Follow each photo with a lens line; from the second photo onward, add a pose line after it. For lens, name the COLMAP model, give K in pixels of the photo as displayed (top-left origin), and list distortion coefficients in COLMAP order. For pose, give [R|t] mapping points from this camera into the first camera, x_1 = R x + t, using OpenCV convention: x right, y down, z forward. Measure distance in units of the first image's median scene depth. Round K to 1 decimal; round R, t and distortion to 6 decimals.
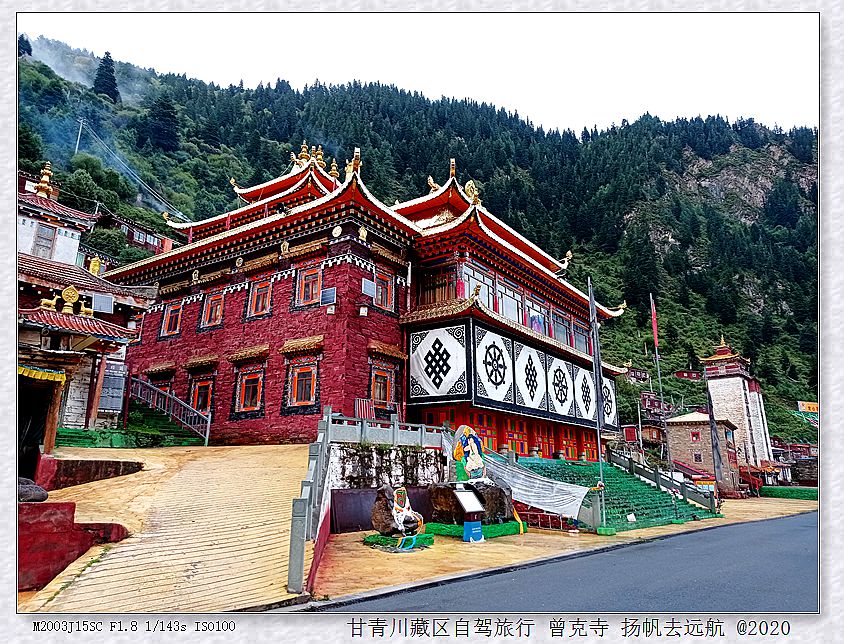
lens RADIAL K [[591.7, 0, 421.4], [0, 591.7, 316.5], [0, 0, 1]] dist [0.084444, -0.118400]
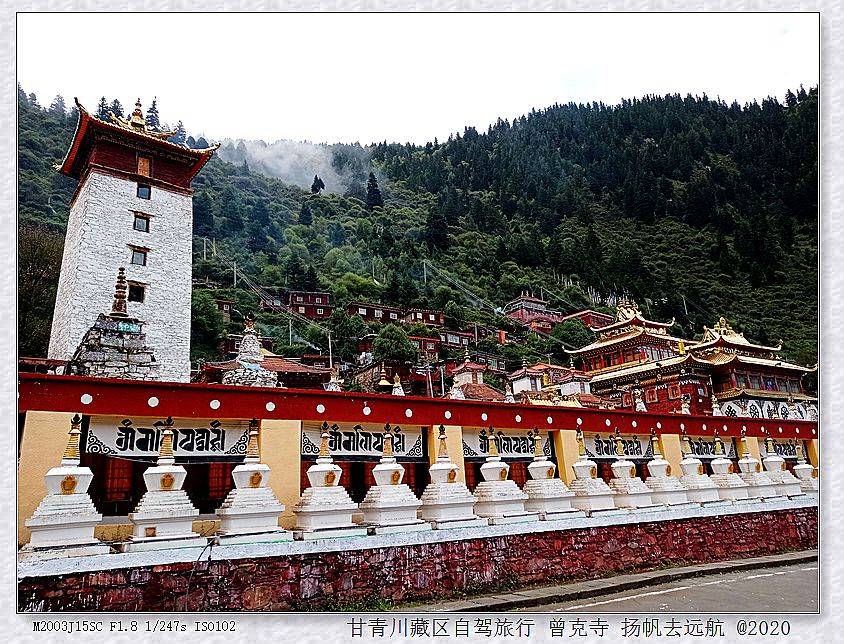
lens RADIAL K [[601.6, 0, 422.0], [0, 601.6, 322.0], [0, 0, 1]] dist [0.076158, -0.126053]
pose [[0.936850, -0.150561, -0.315665, -0.038300], [0.148662, 0.988426, -0.030238, -0.050503], [0.316564, -0.018599, 0.948389, -0.223808]]
